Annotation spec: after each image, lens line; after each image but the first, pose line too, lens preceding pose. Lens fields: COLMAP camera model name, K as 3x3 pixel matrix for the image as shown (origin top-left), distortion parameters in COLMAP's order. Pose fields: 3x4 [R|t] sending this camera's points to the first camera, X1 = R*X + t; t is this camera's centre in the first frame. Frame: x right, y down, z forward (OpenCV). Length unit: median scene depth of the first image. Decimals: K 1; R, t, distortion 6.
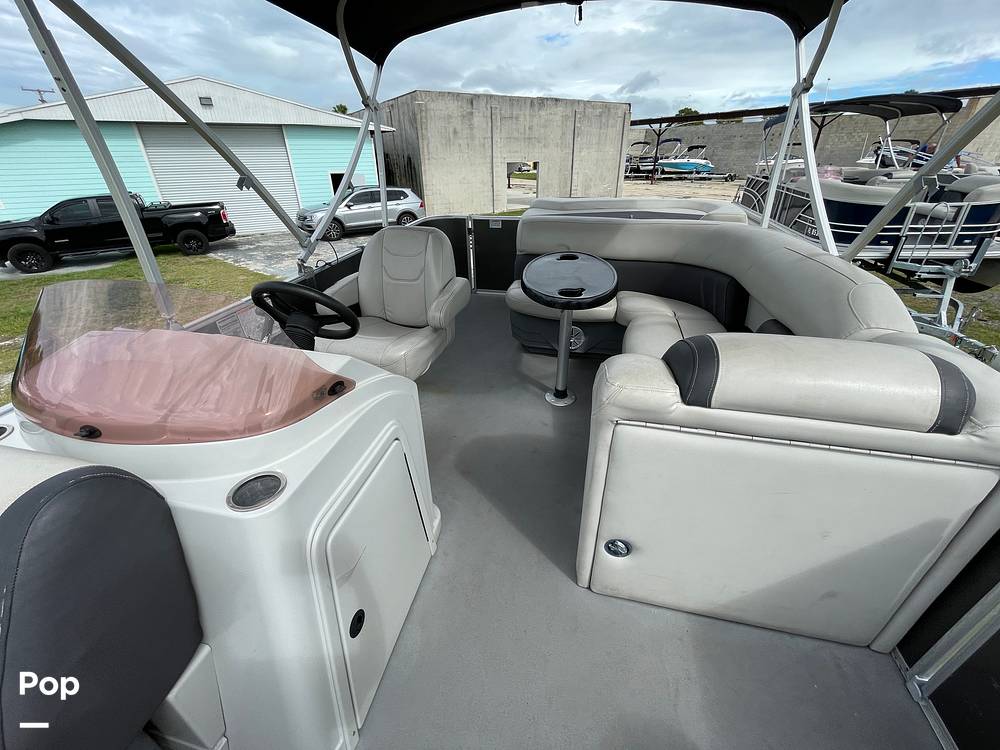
lens RADIAL K [[405.8, 0, 501.4], [0, 405.8, 372.9], [0, 0, 1]] dist [-0.002614, 0.000175]
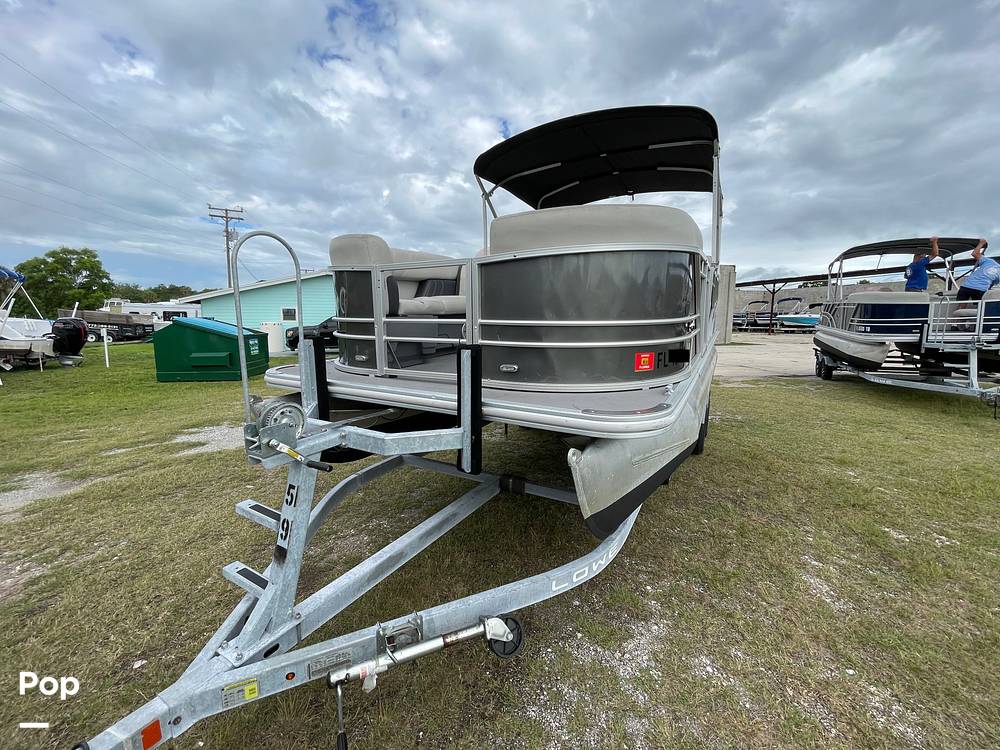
lens RADIAL K [[405.8, 0, 498.0], [0, 405.8, 371.3], [0, 0, 1]] dist [-0.002614, 0.000175]
pose [[0.955309, 0.057267, -0.290009, 0.031589], [-0.156021, 0.930958, -0.330112, 0.178017], [0.251081, 0.360607, 0.898288, -0.179300]]
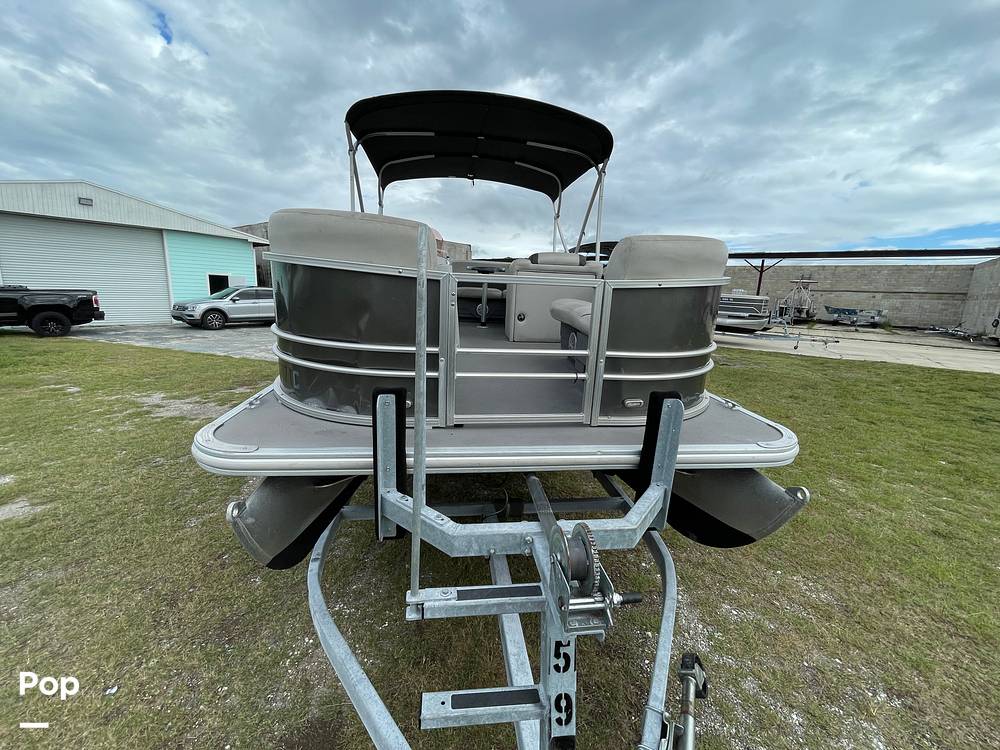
lens RADIAL K [[405.8, 0, 502.2], [0, 405.8, 371.7], [0, 0, 1]] dist [-0.002614, 0.000175]
pose [[0.935666, -0.021607, 0.352224, -0.091365], [0.122327, 0.956096, -0.266303, 0.149986], [-0.331006, 0.292257, 0.897230, -0.158051]]
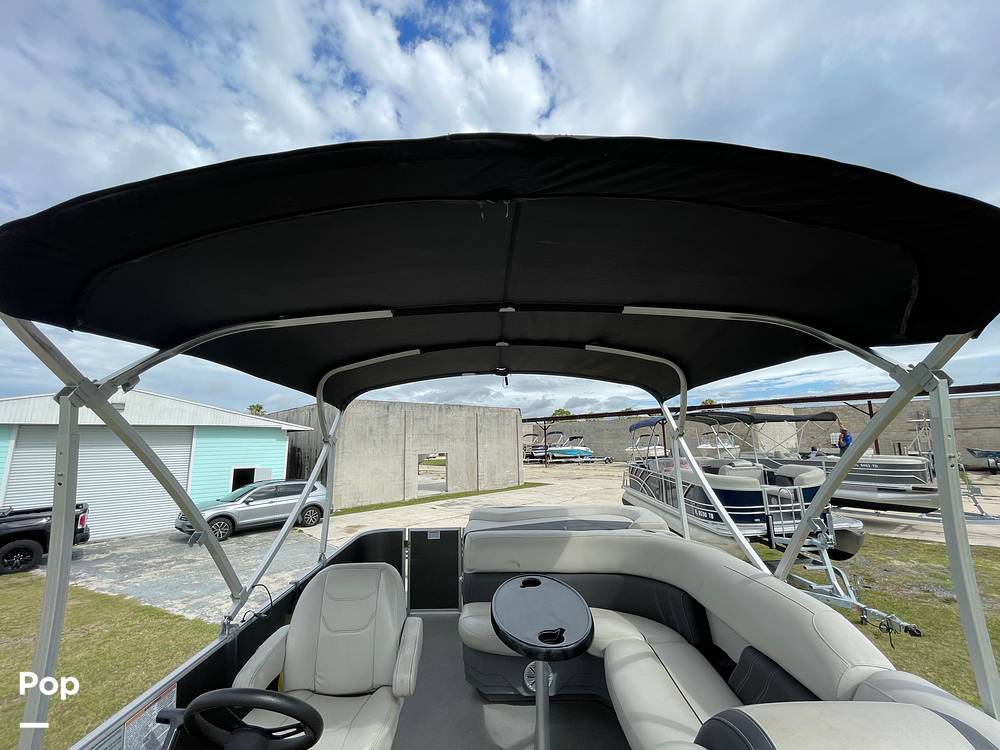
lens RADIAL K [[405.8, 0, 501.7], [0, 405.8, 370.8], [0, 0, 1]] dist [-0.002614, 0.000175]
pose [[0.974614, 0.028052, 0.222128, -0.021854], [0.115620, 0.786532, -0.606629, -0.016183], [-0.191728, 0.616912, 0.763322, -0.009445]]
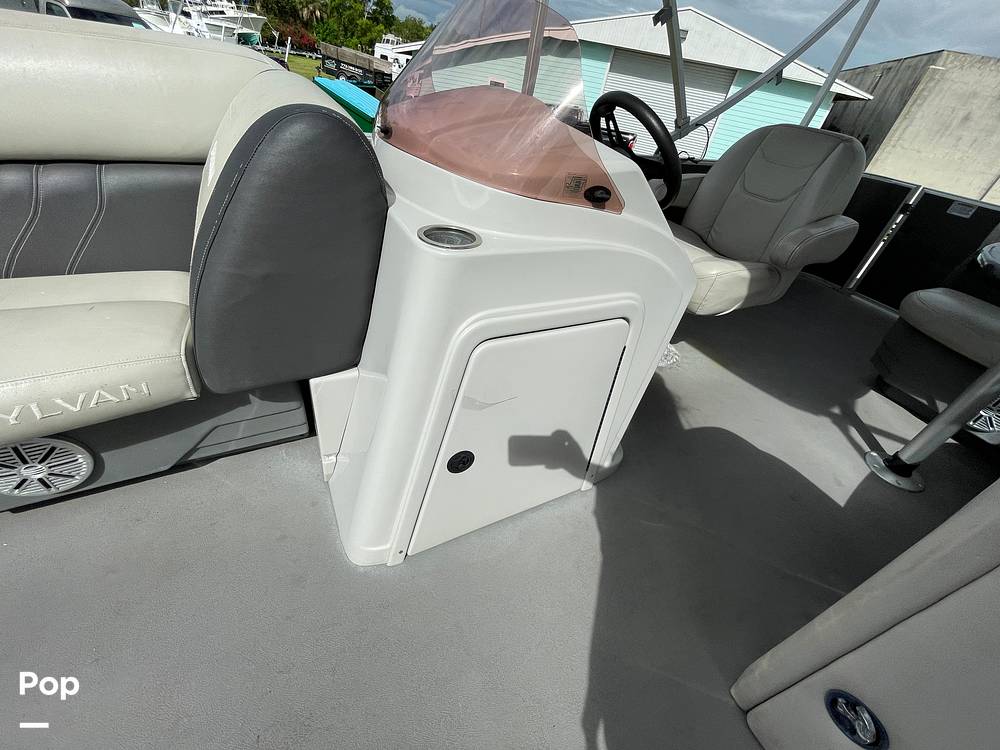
lens RADIAL K [[405.8, 0, 498.8], [0, 405.8, 370.8], [0, 0, 1]] dist [-0.002614, 0.000175]
pose [[0.628300, 0.547444, -0.552760, 0.004645], [-0.509233, 0.826552, 0.239778, 0.015755], [0.588150, 0.130831, 0.798100, 0.025164]]
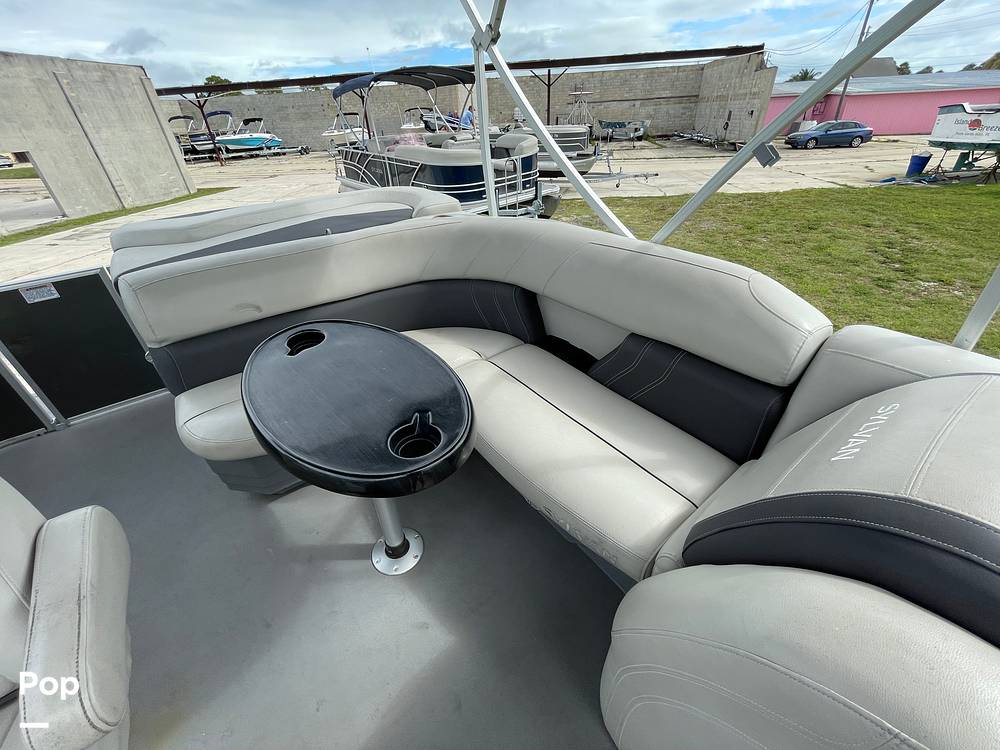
lens RADIAL K [[405.8, 0, 499.6], [0, 405.8, 371.1], [0, 0, 1]] dist [-0.002614, 0.000175]
pose [[0.630192, -0.433182, 0.644369, -0.005379], [0.401860, 0.892071, 0.206683, -0.041385], [-0.664354, 0.128696, 0.736254, 0.072340]]
